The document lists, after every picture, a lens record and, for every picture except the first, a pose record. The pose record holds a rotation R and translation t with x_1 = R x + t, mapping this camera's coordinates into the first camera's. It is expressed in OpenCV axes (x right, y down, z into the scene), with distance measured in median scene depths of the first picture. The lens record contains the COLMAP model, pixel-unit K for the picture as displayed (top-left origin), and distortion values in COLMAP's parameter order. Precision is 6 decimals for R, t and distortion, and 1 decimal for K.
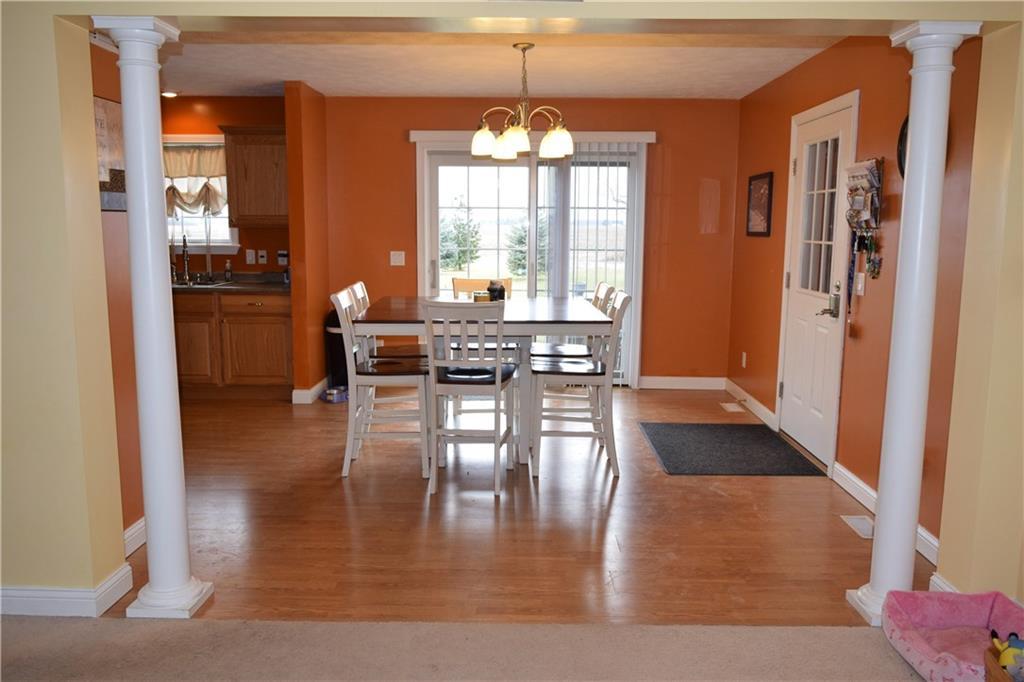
lens RADIAL K [[797.1, 0, 511.1], [0, 797.1, 341.4], [0, 0, 1]] dist [-0.016277, 0.007001]
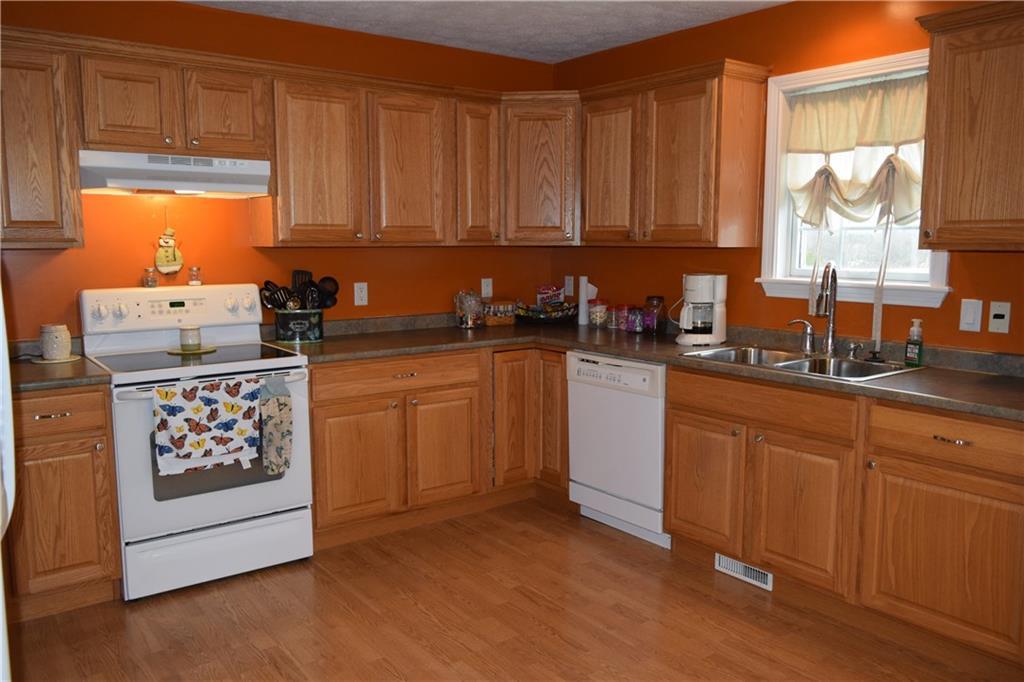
lens RADIAL K [[797.1, 0, 520.7], [0, 797.1, 340.2], [0, 0, 1]] dist [-0.016277, 0.007001]
pose [[0.625678, 0.096225, -0.774124, -0.140561], [-0.114836, 0.992913, 0.030606, -0.077910], [0.771582, 0.069748, 0.632294, 0.529838]]
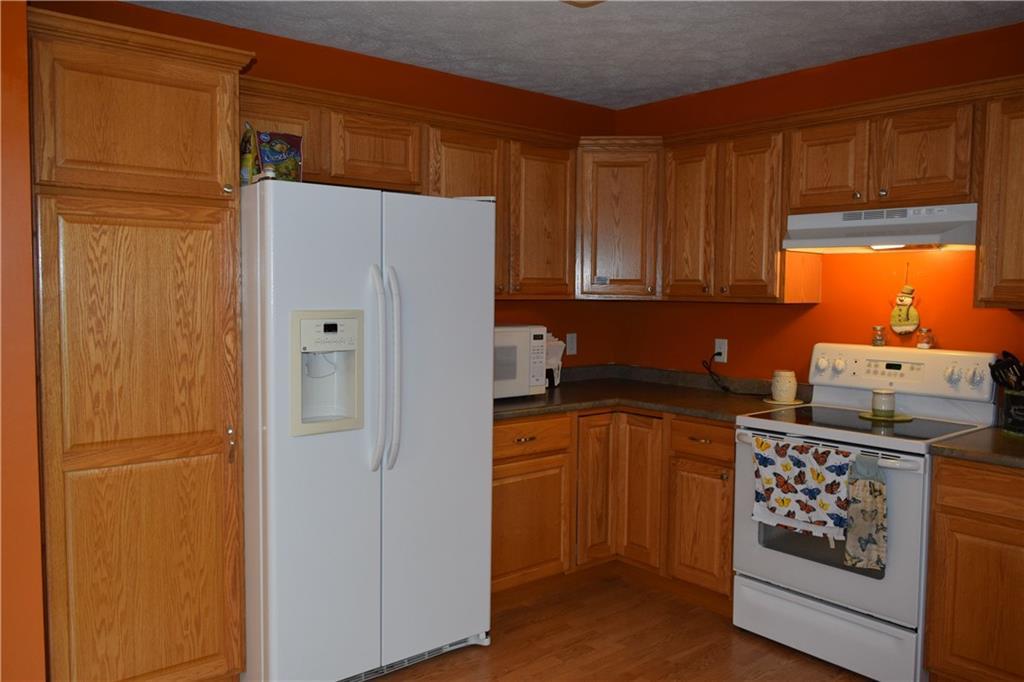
lens RADIAL K [[797.1, 0, 521.5], [0, 797.1, 337.8], [0, 0, 1]] dist [-0.016277, 0.007001]
pose [[-0.742977, 0.026187, -0.668805, -0.273901], [-0.115020, 0.979374, 0.166123, -0.211110], [0.659360, 0.200351, -0.724640, 1.410366]]
